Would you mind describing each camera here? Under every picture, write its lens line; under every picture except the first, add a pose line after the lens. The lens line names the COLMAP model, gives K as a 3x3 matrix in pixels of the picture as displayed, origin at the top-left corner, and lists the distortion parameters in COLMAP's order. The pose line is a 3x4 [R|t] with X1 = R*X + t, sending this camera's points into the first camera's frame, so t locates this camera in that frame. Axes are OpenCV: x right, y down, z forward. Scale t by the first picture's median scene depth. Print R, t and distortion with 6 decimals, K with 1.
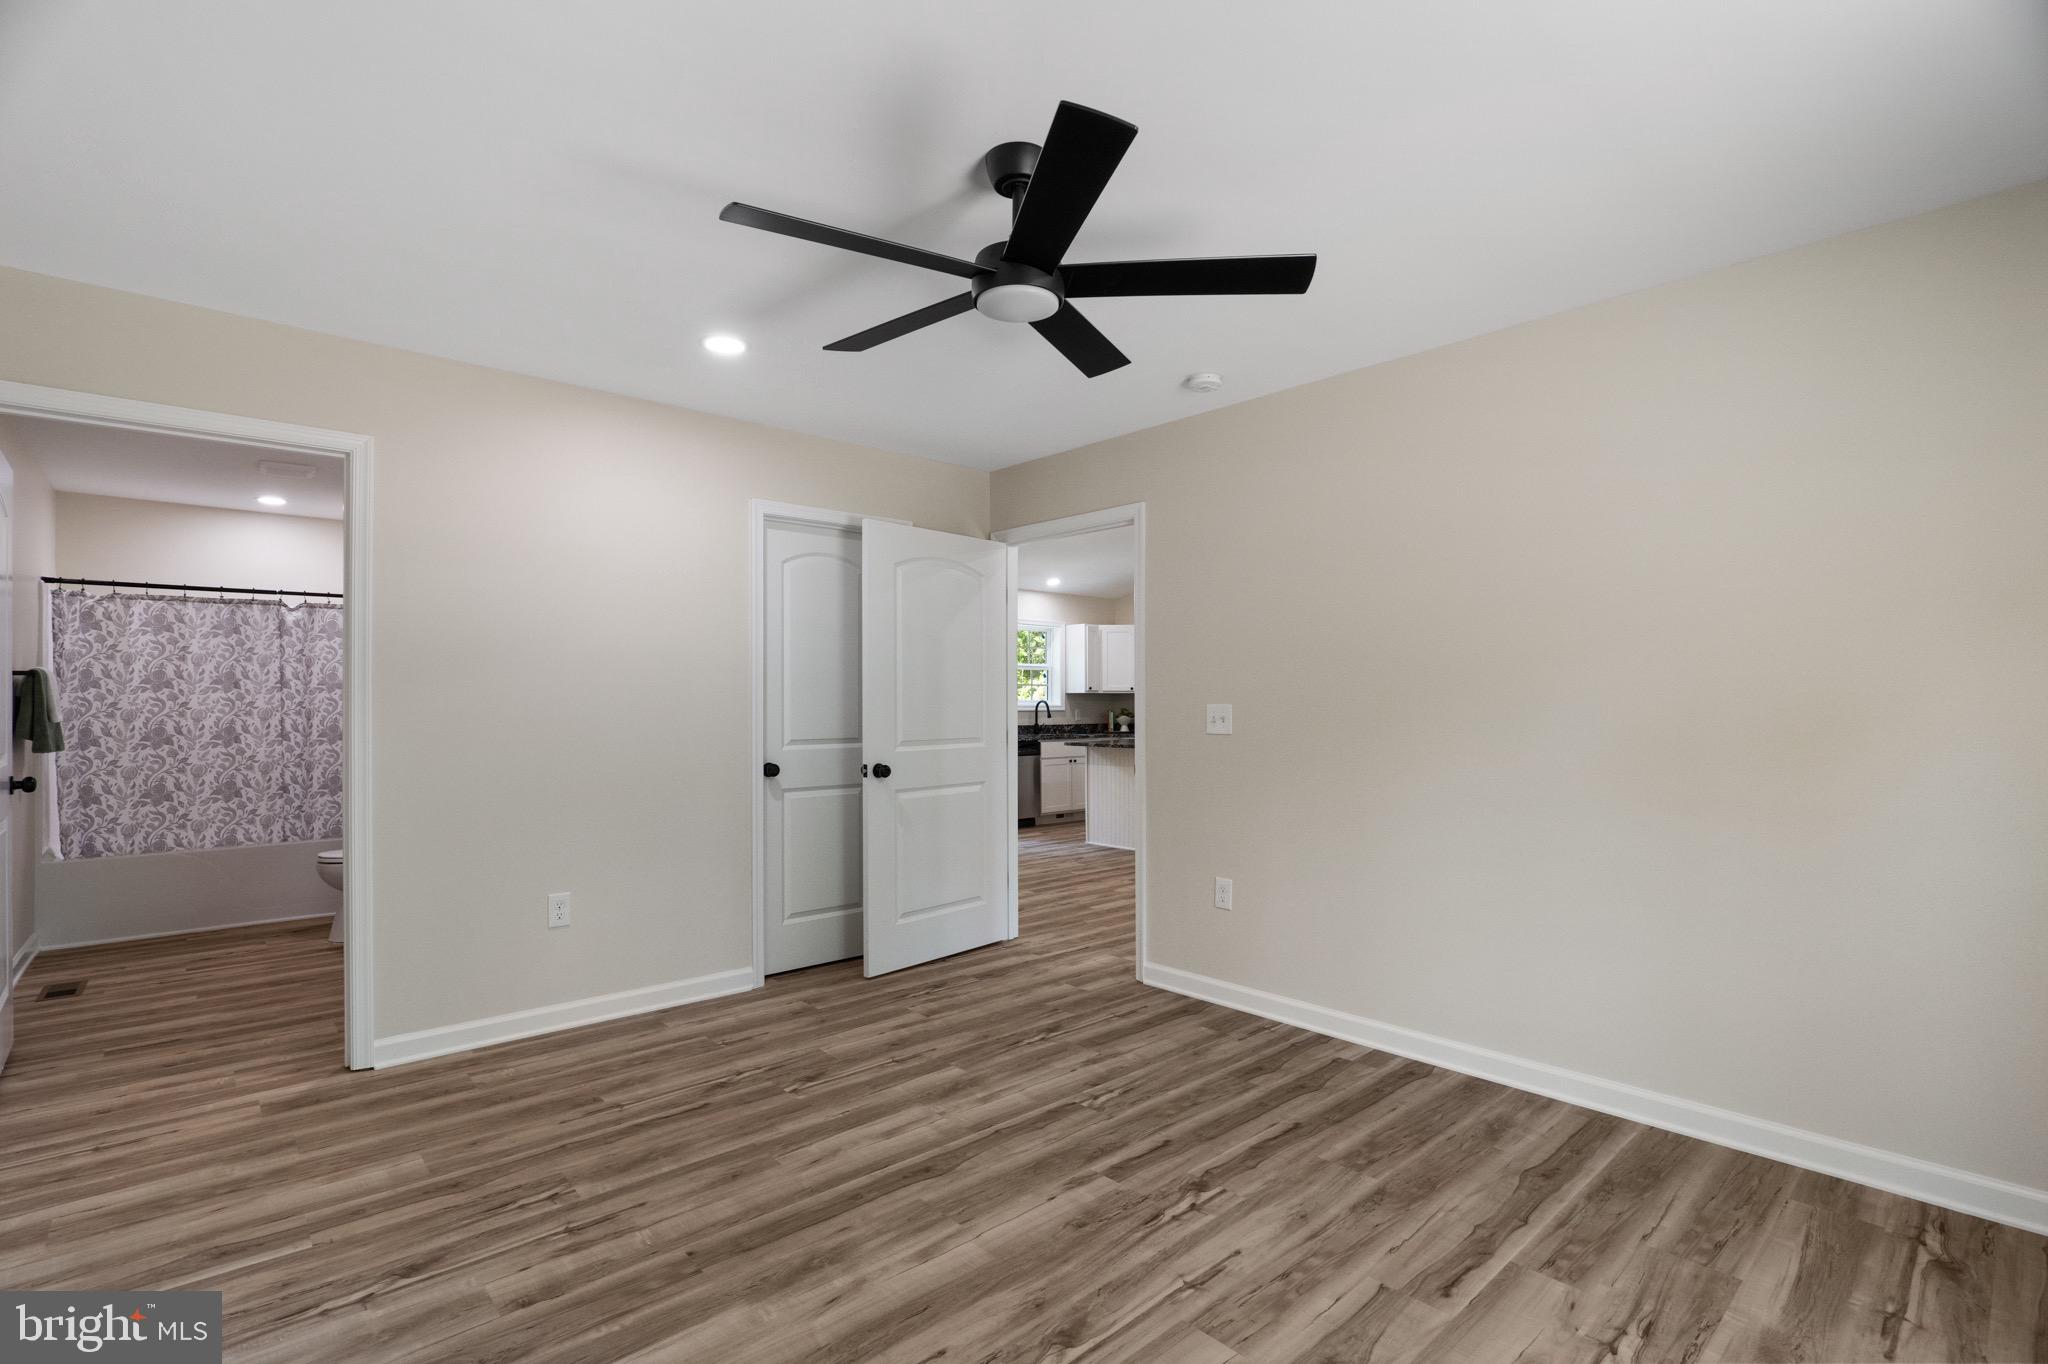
lens RADIAL K [[949.4, 0, 1012.8], [0, 949.4, 683.1], [0, 0, 1]] dist [-0.003660, 0.000302]
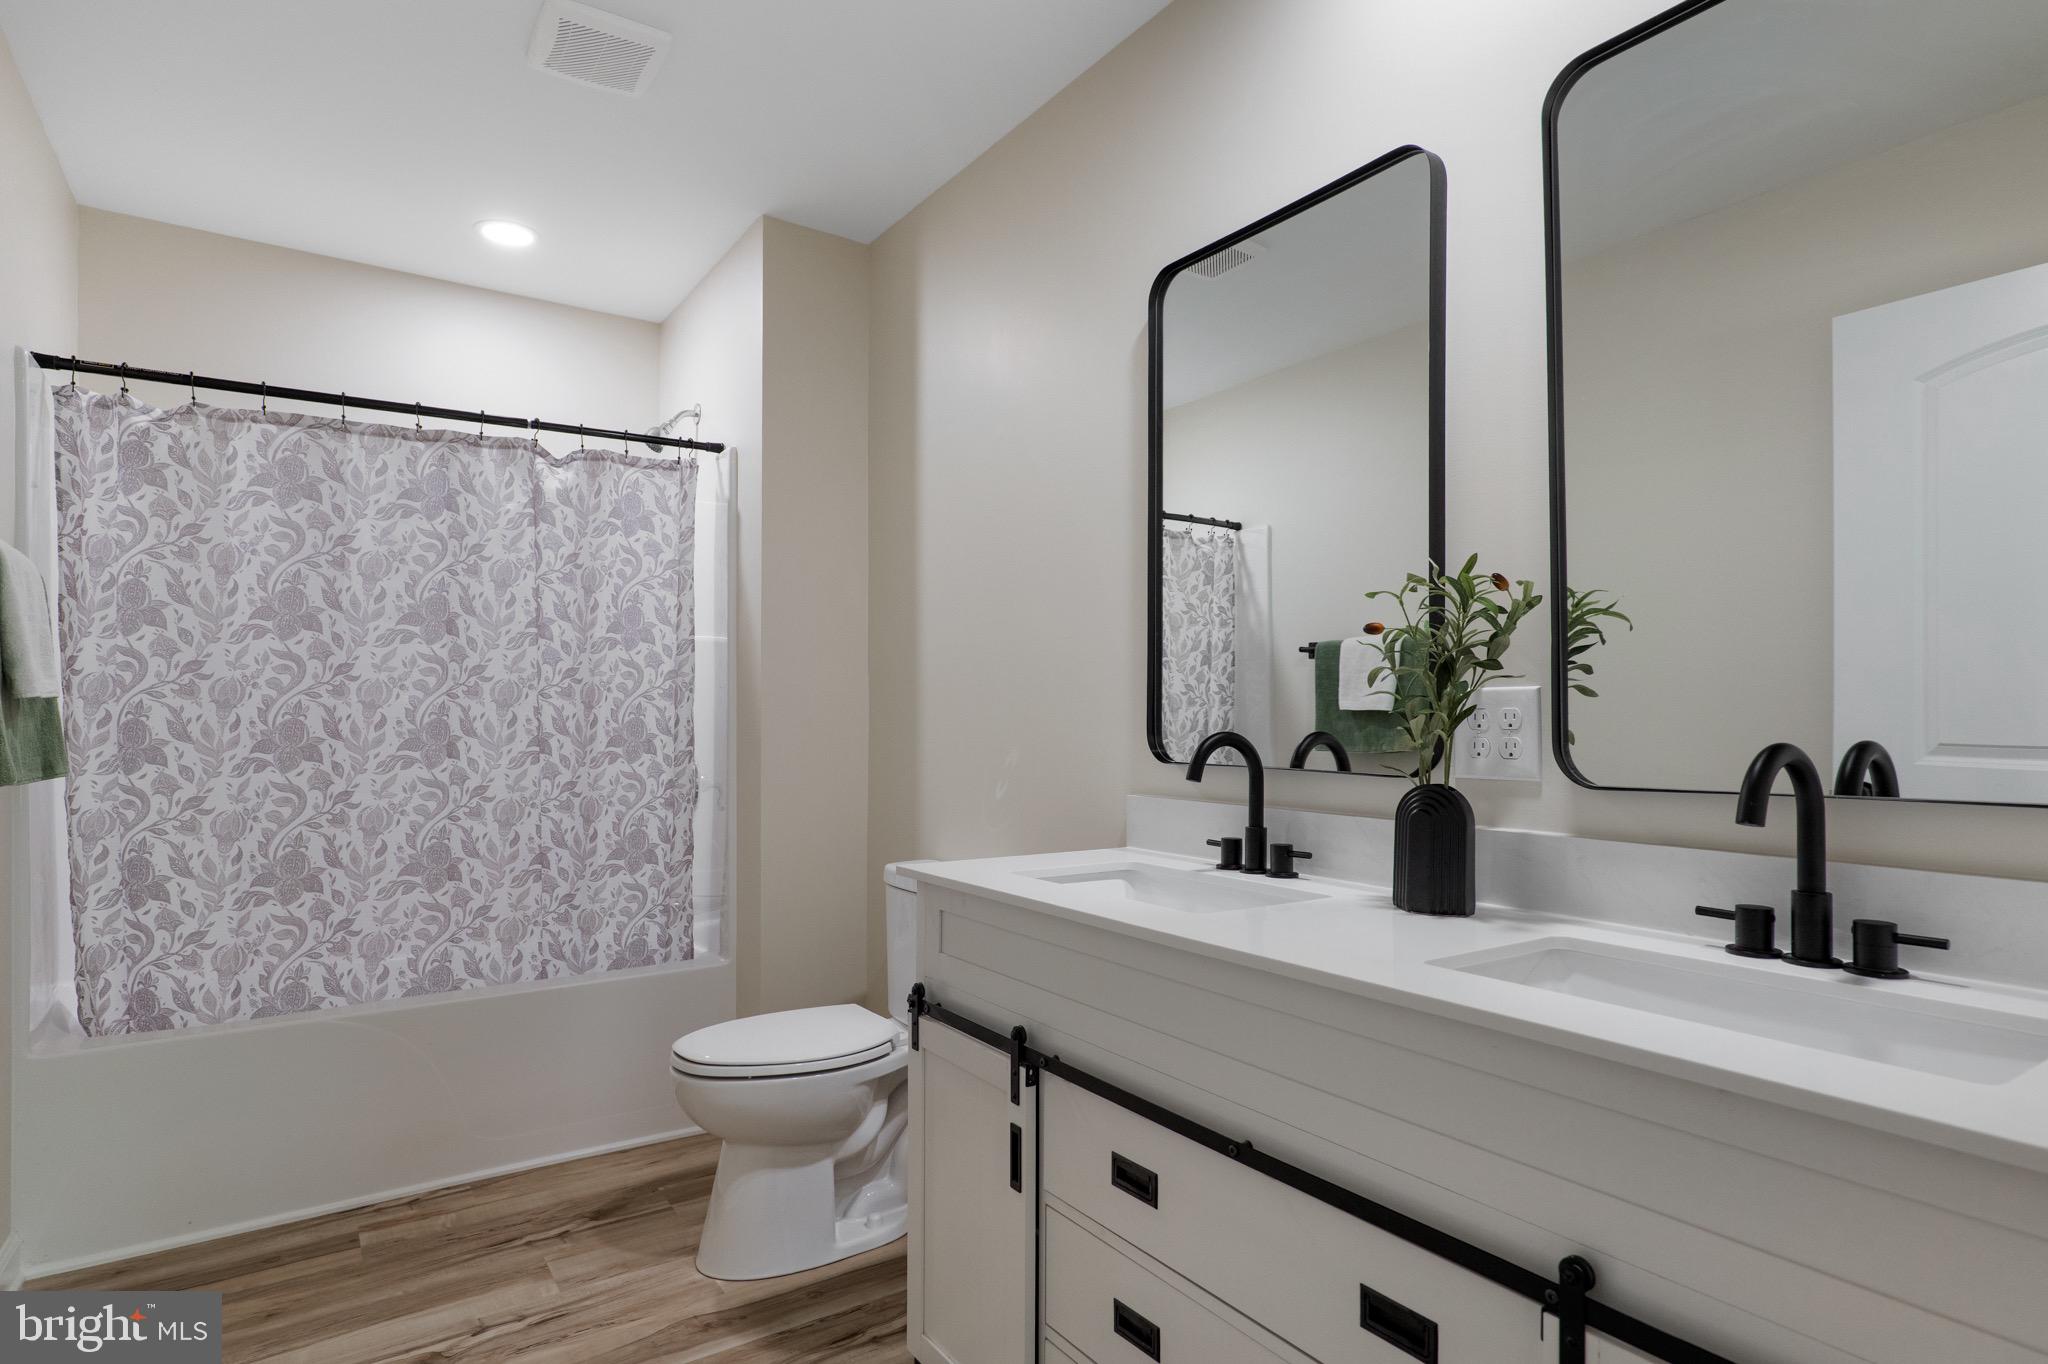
lens RADIAL K [[1065.9, 0, 1026.1], [0, 1065.9, 701.5], [0, 0, 1]] dist [0.001510, -0.001592]
pose [[0.993844, 0.004151, -0.110707, -0.513613], [-0.002850, 0.999925, 0.011906, 0.031161], [0.110748, -0.011517, 0.993782, 0.552384]]
